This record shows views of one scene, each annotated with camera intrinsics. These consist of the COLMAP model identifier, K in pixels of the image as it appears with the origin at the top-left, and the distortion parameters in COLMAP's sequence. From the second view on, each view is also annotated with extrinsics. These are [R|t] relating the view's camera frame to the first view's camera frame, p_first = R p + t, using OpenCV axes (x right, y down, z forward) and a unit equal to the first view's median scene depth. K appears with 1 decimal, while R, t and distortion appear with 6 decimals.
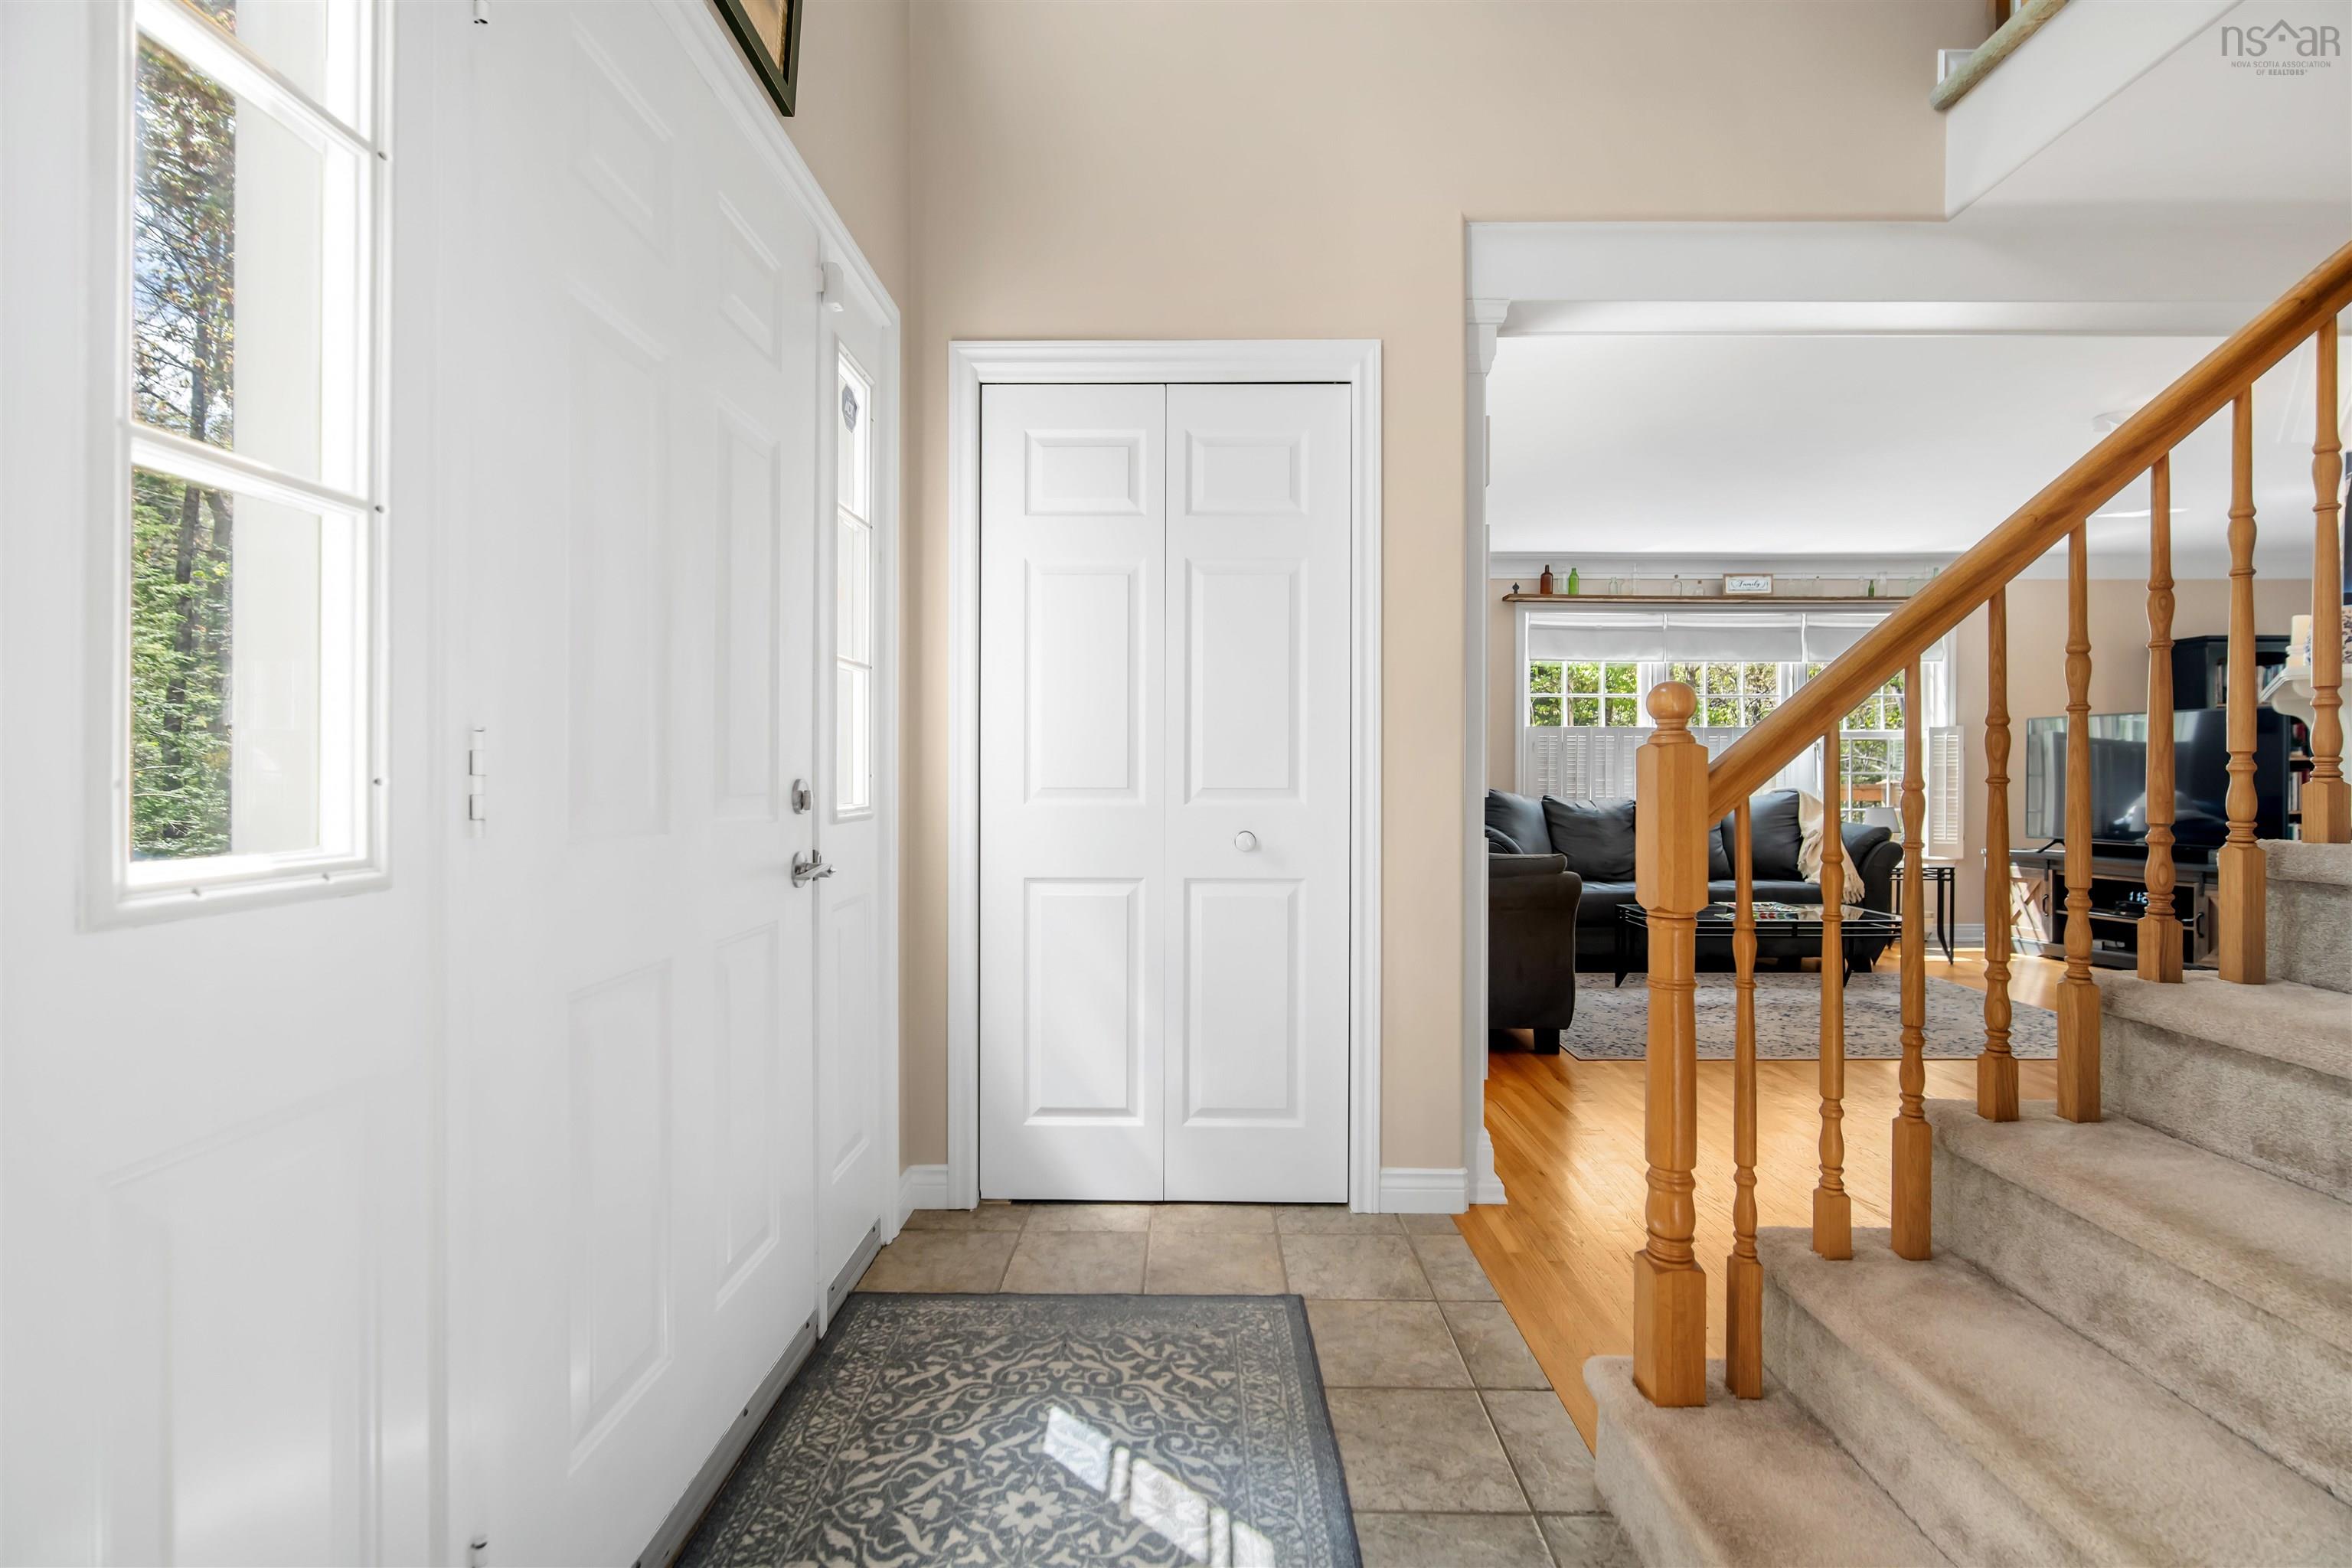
lens RADIAL K [[1022.3, 0, 1191.2], [0, 1022.3, 779.1], [0, 0, 1]] dist [-0.003057, -0.000079]
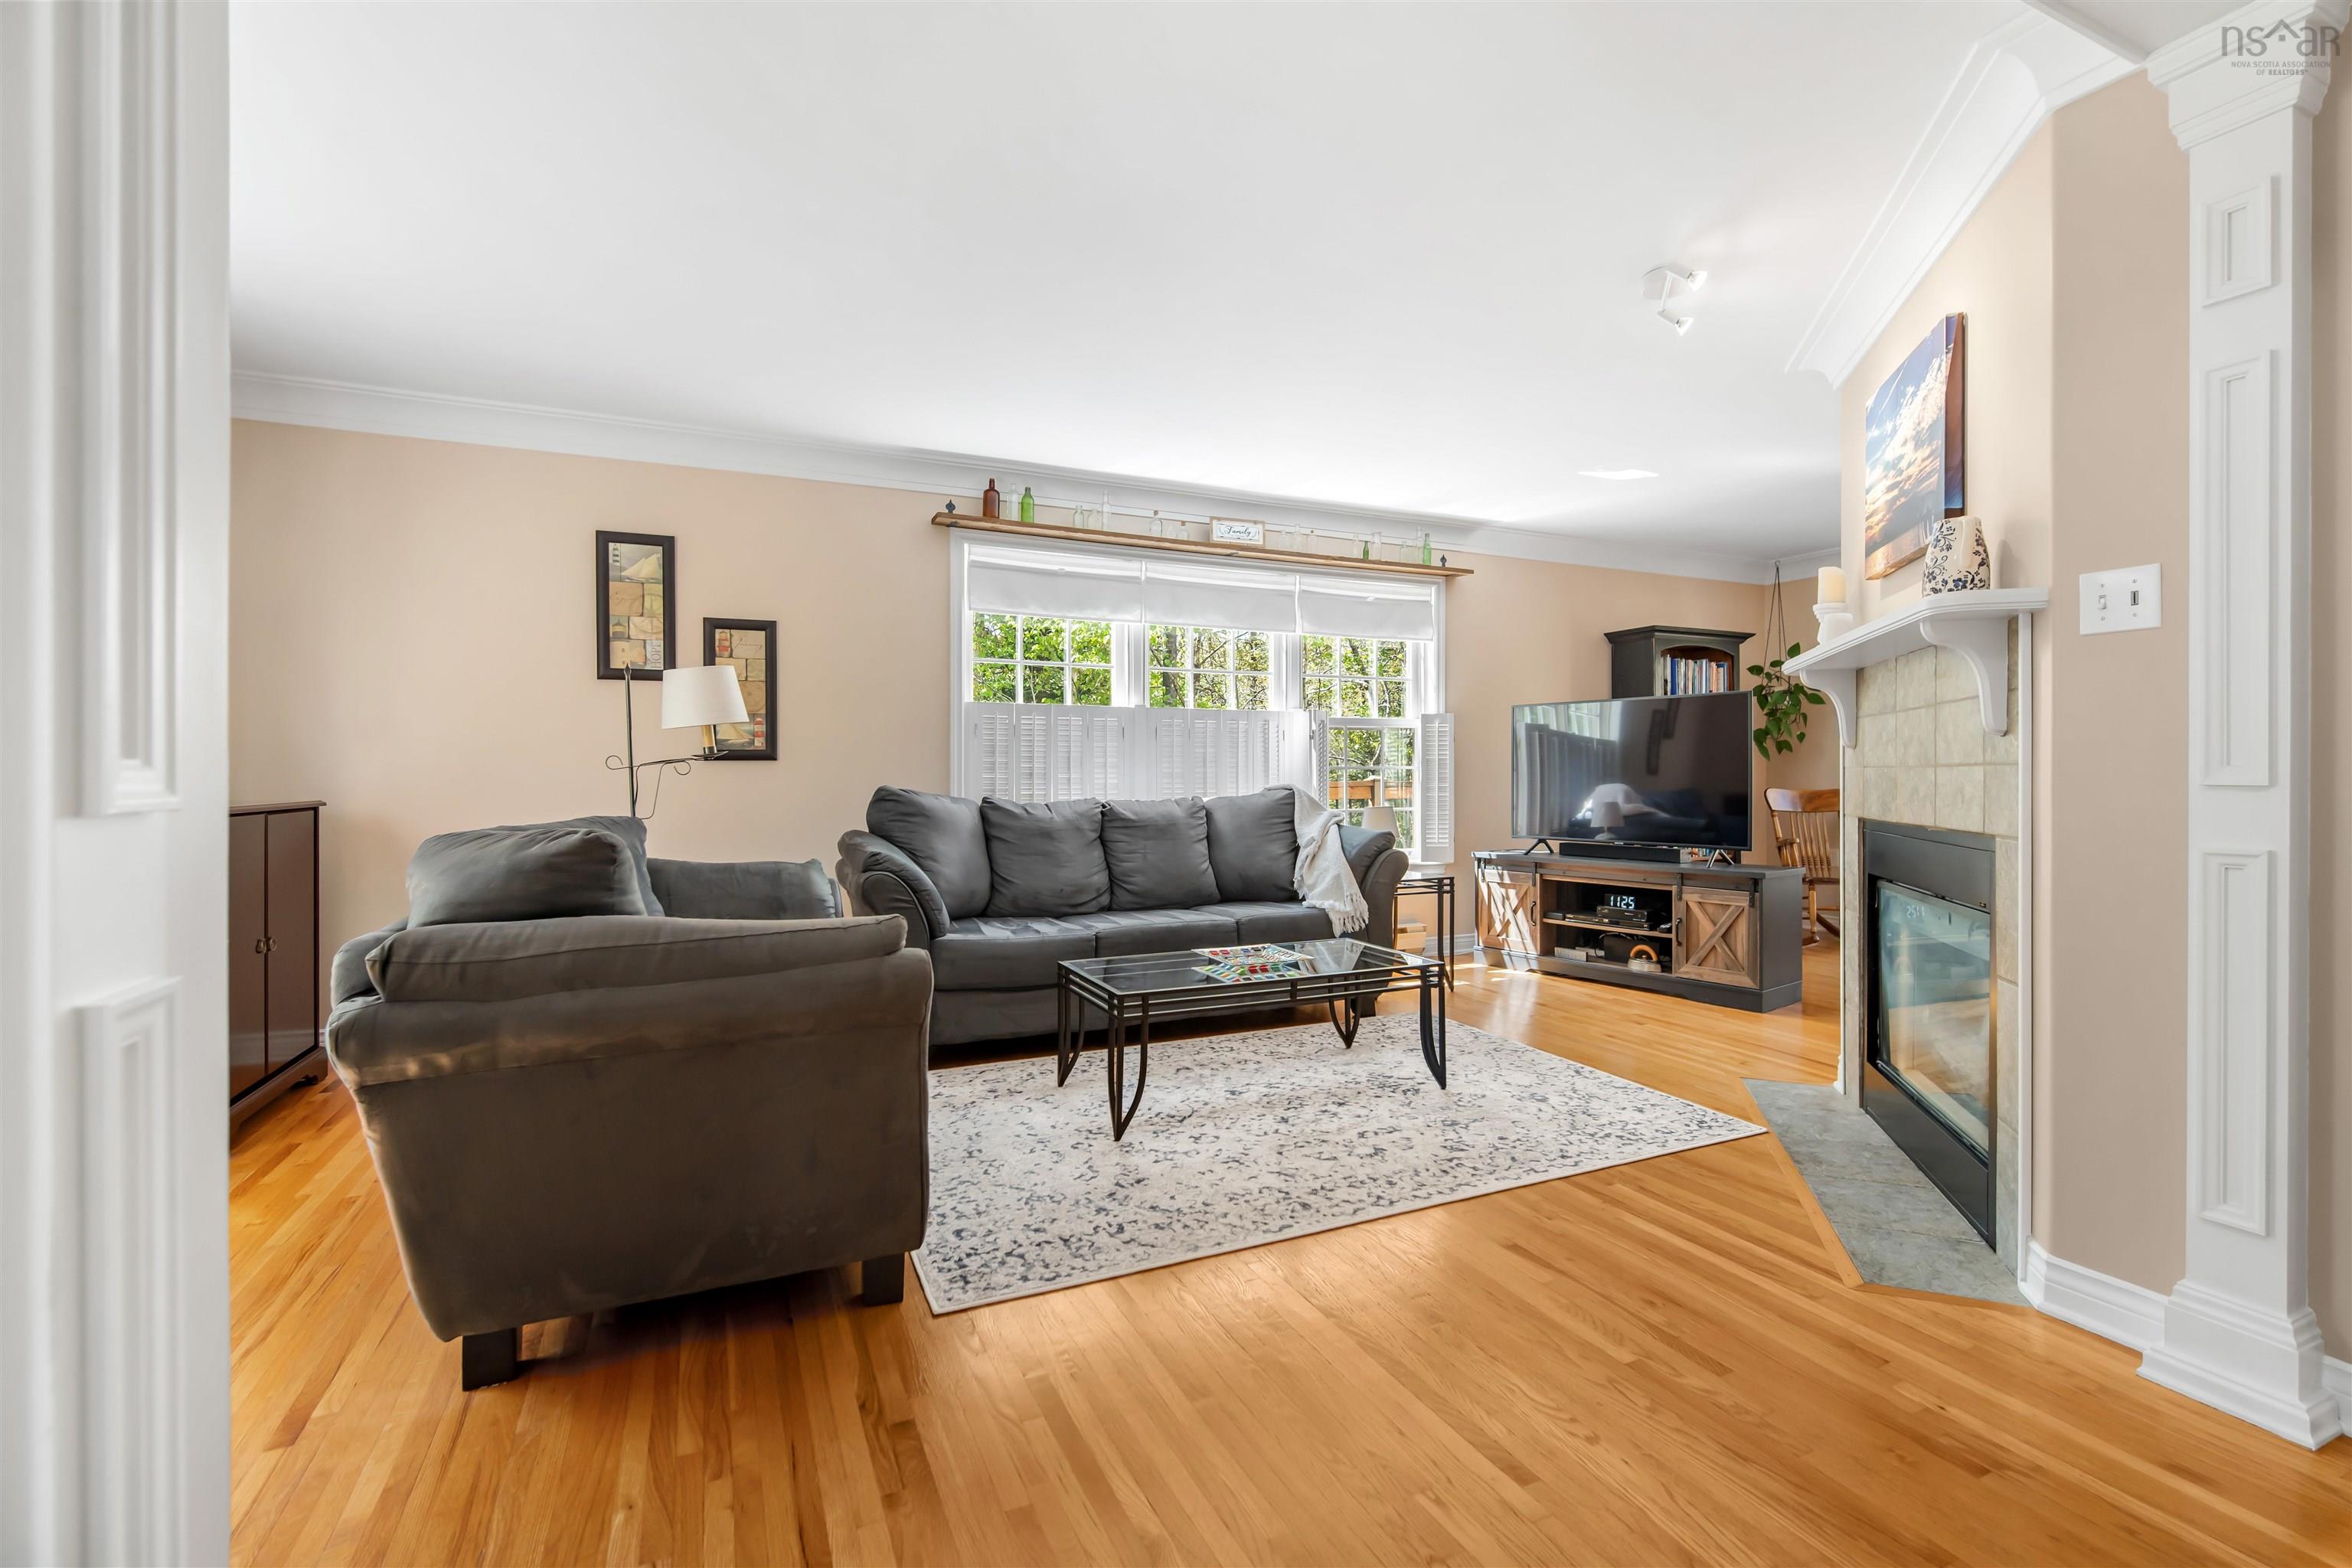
lens RADIAL K [[1022.3, 0, 1172.9], [0, 1022.3, 778.8], [0, 0, 1]] dist [-0.003057, -0.000079]
pose [[0.910786, -0.004191, 0.412857, 0.174905], [0.004732, 0.999989, -0.000288, 0.004237], [-0.412851, 0.002216, 0.910796, 0.304499]]
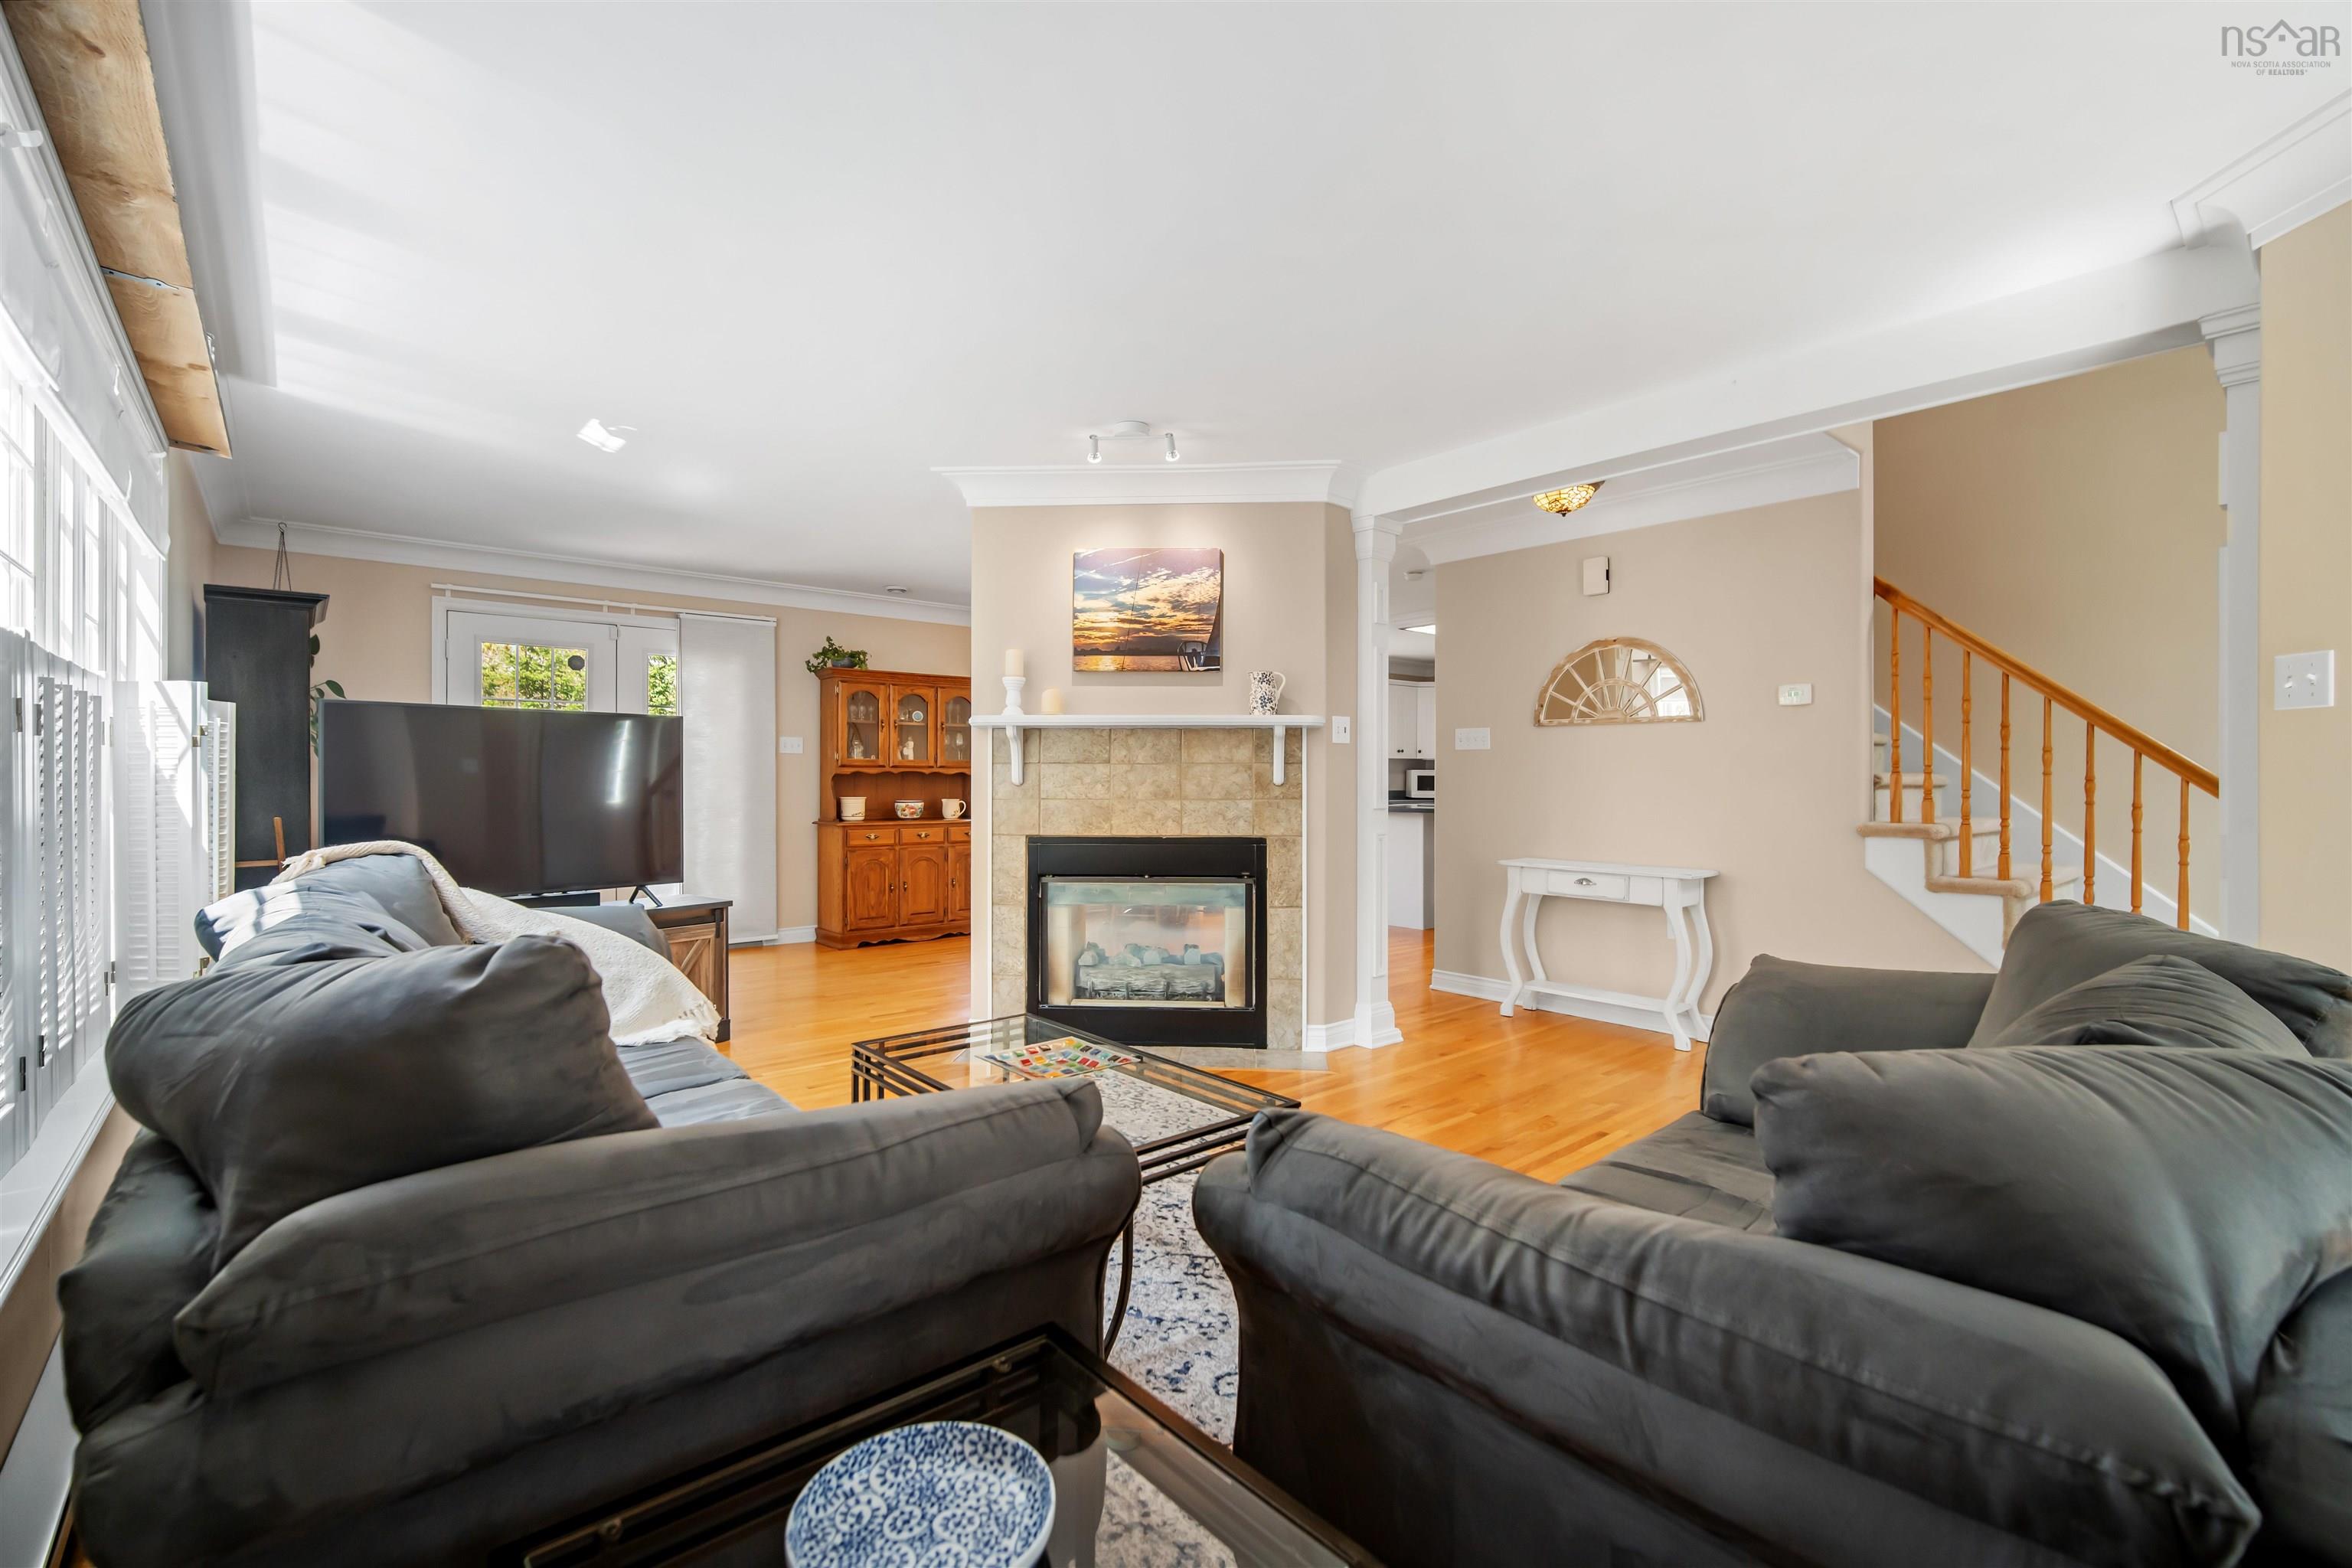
lens RADIAL K [[1022.3, 0, 1174.2], [0, 1022.3, 786.7], [0, 0, 1]] dist [-0.003057, -0.000079]
pose [[-0.650916, -0.003239, 0.759143, 0.092703], [0.001958, 0.999980, 0.005946, -0.012767], [-0.759148, 0.005357, -0.650897, 1.023045]]
